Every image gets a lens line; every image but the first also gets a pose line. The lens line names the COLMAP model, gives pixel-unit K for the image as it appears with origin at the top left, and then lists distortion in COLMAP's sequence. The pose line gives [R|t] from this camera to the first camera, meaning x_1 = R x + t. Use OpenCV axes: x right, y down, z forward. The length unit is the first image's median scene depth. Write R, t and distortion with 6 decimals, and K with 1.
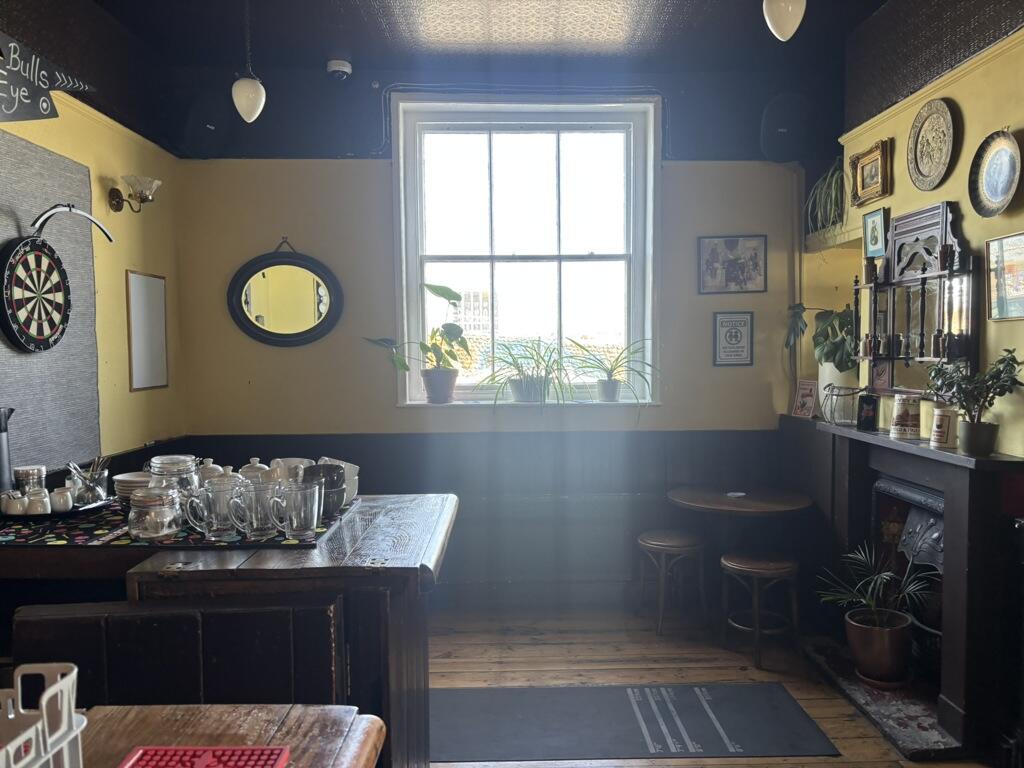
lens RADIAL K [[770.5, 0, 512.0], [0, 770.5, 384.0], [0, 0, 1]] dist [0.002062, 0.001764]
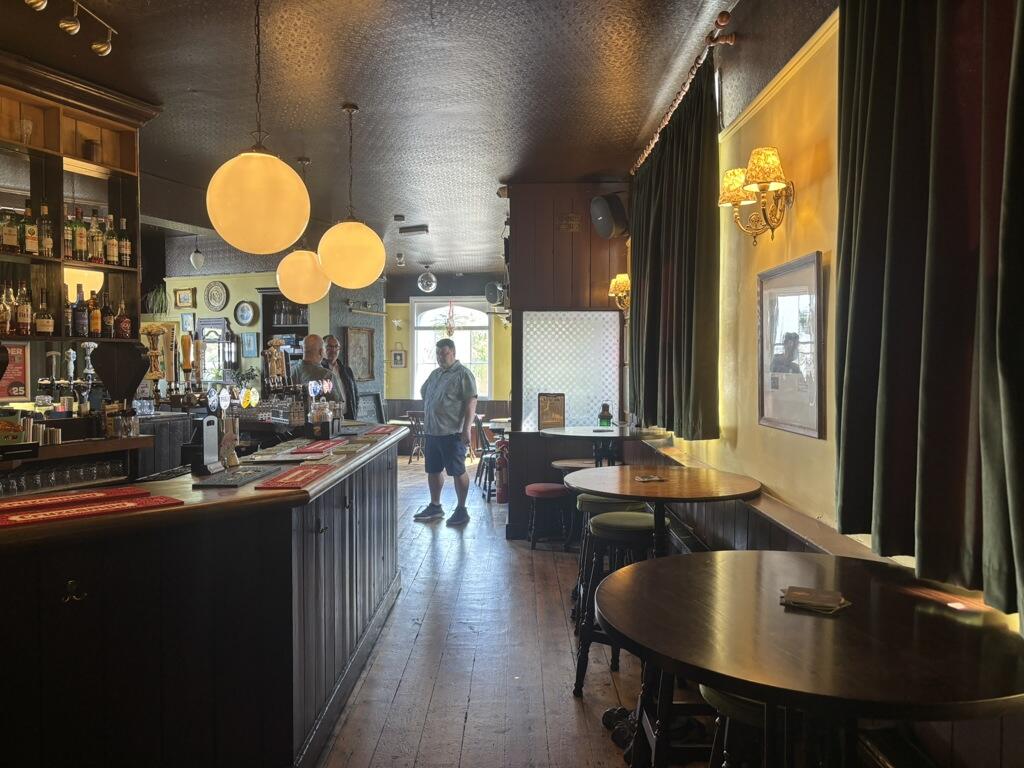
lens RADIAL K [[770.5, 0, 512.0], [0, 770.5, 384.0], [0, 0, 1]] dist [0.002062, 0.001764]
pose [[0.027125, -0.012968, 0.999548, -2.165842], [0.025362, 0.999603, 0.012280, 0.012798], [-0.999310, 0.025017, 0.027443, -0.168149]]
